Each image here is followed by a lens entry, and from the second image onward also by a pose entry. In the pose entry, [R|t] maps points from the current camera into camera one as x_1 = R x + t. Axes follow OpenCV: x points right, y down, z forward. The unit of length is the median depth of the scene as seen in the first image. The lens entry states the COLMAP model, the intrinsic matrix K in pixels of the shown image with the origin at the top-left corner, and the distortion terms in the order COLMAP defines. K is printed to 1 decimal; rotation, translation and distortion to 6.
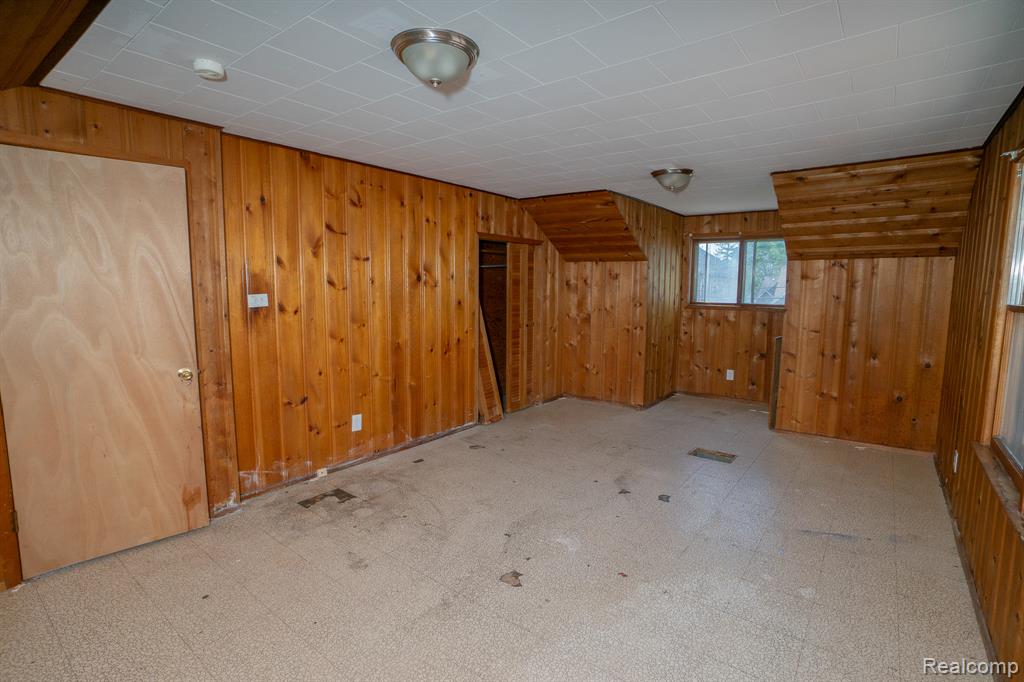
lens RADIAL K [[490.0, 0, 512.0], [0, 490.0, 341.0], [0, 0, 1]] dist [-0.042251, 0.000291]
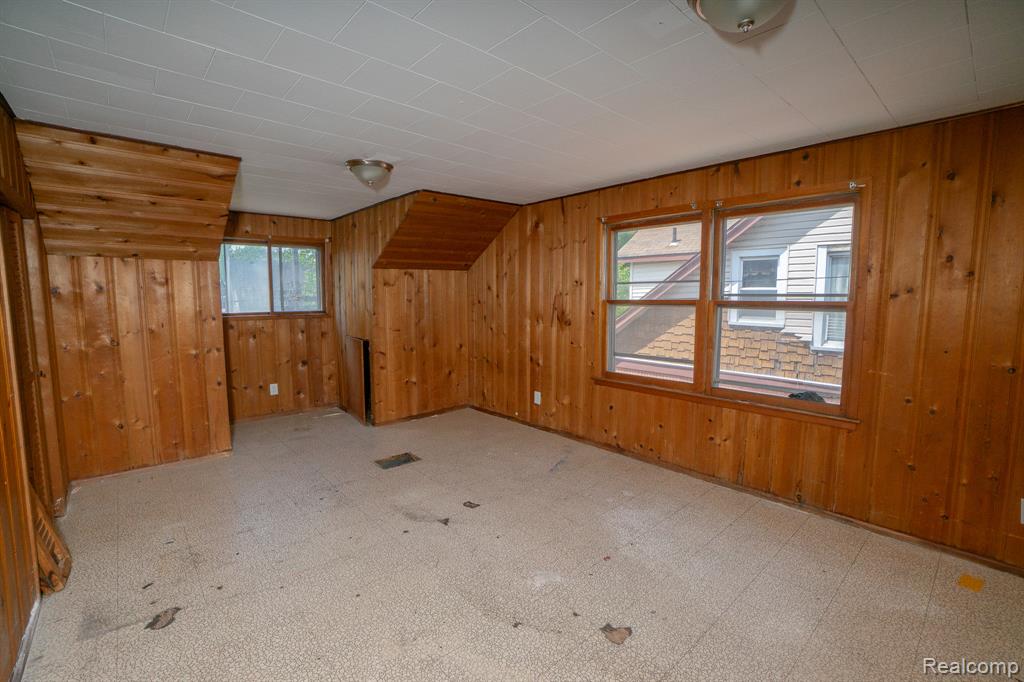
lens RADIAL K [[454.7, 0, 512.0], [0, 454.7, 341.0], [0, 0, 1]] dist [-0.057857, 0.023277]
pose [[0.187672, -0.108826, 0.976184, -0.416563], [0.117637, 0.989180, 0.087659, -0.061510], [-0.975162, 0.098384, 0.198444, 0.546247]]
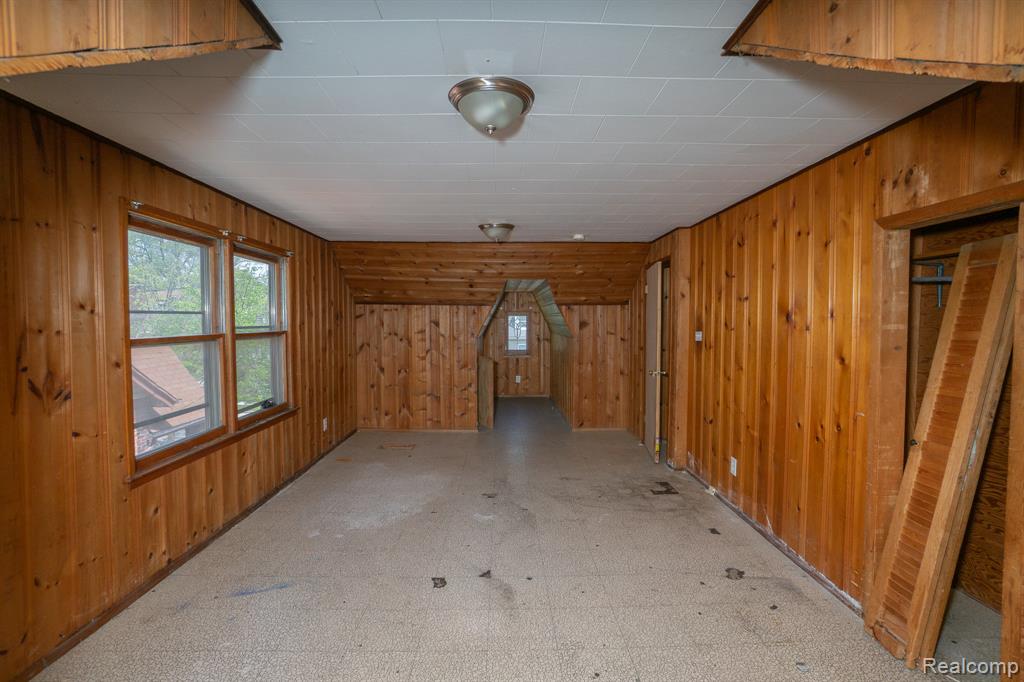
lens RADIAL K [[490.0, 0, 512.0], [0, 490.0, 341.0], [0, 0, 1]] dist [-0.042251, 0.000291]
pose [[-0.778766, 0.018478, -0.627043, 0.563191], [-0.078218, 0.988905, 0.126286, -0.150013], [0.622419, 0.147393, -0.768680, 1.281208]]
